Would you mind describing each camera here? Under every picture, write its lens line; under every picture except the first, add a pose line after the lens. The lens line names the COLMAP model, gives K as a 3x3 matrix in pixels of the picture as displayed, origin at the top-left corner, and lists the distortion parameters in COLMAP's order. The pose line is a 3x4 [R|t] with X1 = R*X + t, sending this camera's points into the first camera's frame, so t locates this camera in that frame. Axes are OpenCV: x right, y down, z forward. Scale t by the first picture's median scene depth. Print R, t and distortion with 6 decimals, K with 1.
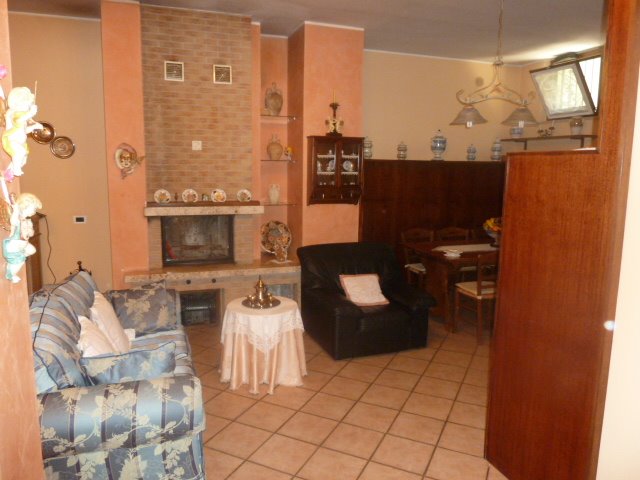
lens RADIAL K [[473.7, 0, 320.0], [0, 473.7, 240.0], [0, 0, 1]] dist [-0.031161, -0.001680]
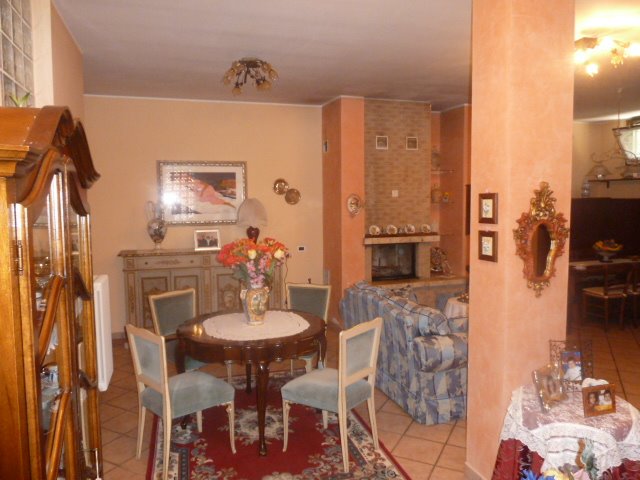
lens RADIAL K [[473.7, 0, 320.0], [0, 473.7, 240.0], [0, 0, 1]] dist [-0.031161, -0.001680]
pose [[0.999384, -0.023357, -0.026181, -0.421604], [0.021421, 0.997179, -0.071934, 0.031380], [0.027788, 0.071329, 0.997066, -0.372379]]
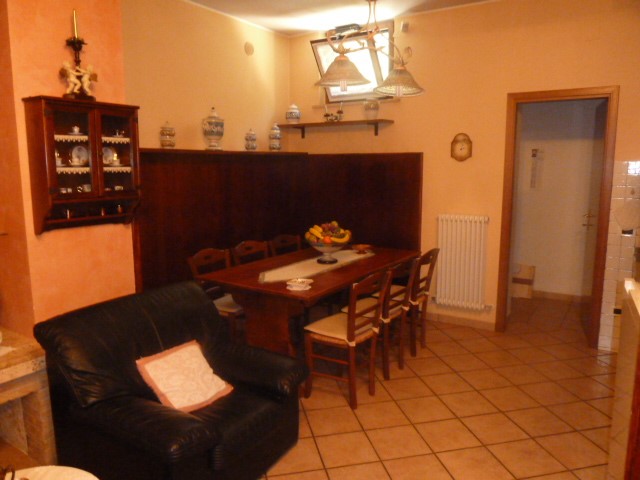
lens RADIAL K [[473.7, 0, 320.0], [0, 473.7, 240.0], [0, 0, 1]] dist [-0.031161, -0.001680]
pose [[0.788547, -0.109528, 0.605143, -0.094316], [0.107082, 0.993434, 0.040271, -0.056520], [-0.605580, 0.033044, 0.795098, 0.425084]]
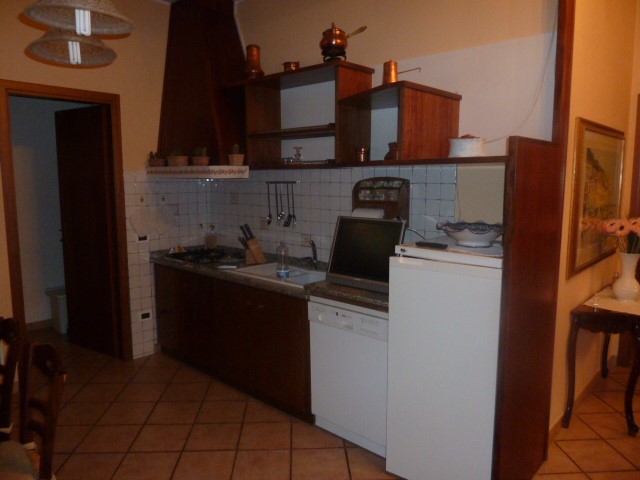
lens RADIAL K [[473.7, 0, 320.0], [0, 473.7, 240.0], [0, 0, 1]] dist [-0.031161, -0.001680]
pose [[-0.495016, -0.125983, 0.859702, -0.079428], [0.121491, 0.969677, 0.212054, -0.102865], [-0.860348, 0.209416, -0.464700, 0.748109]]
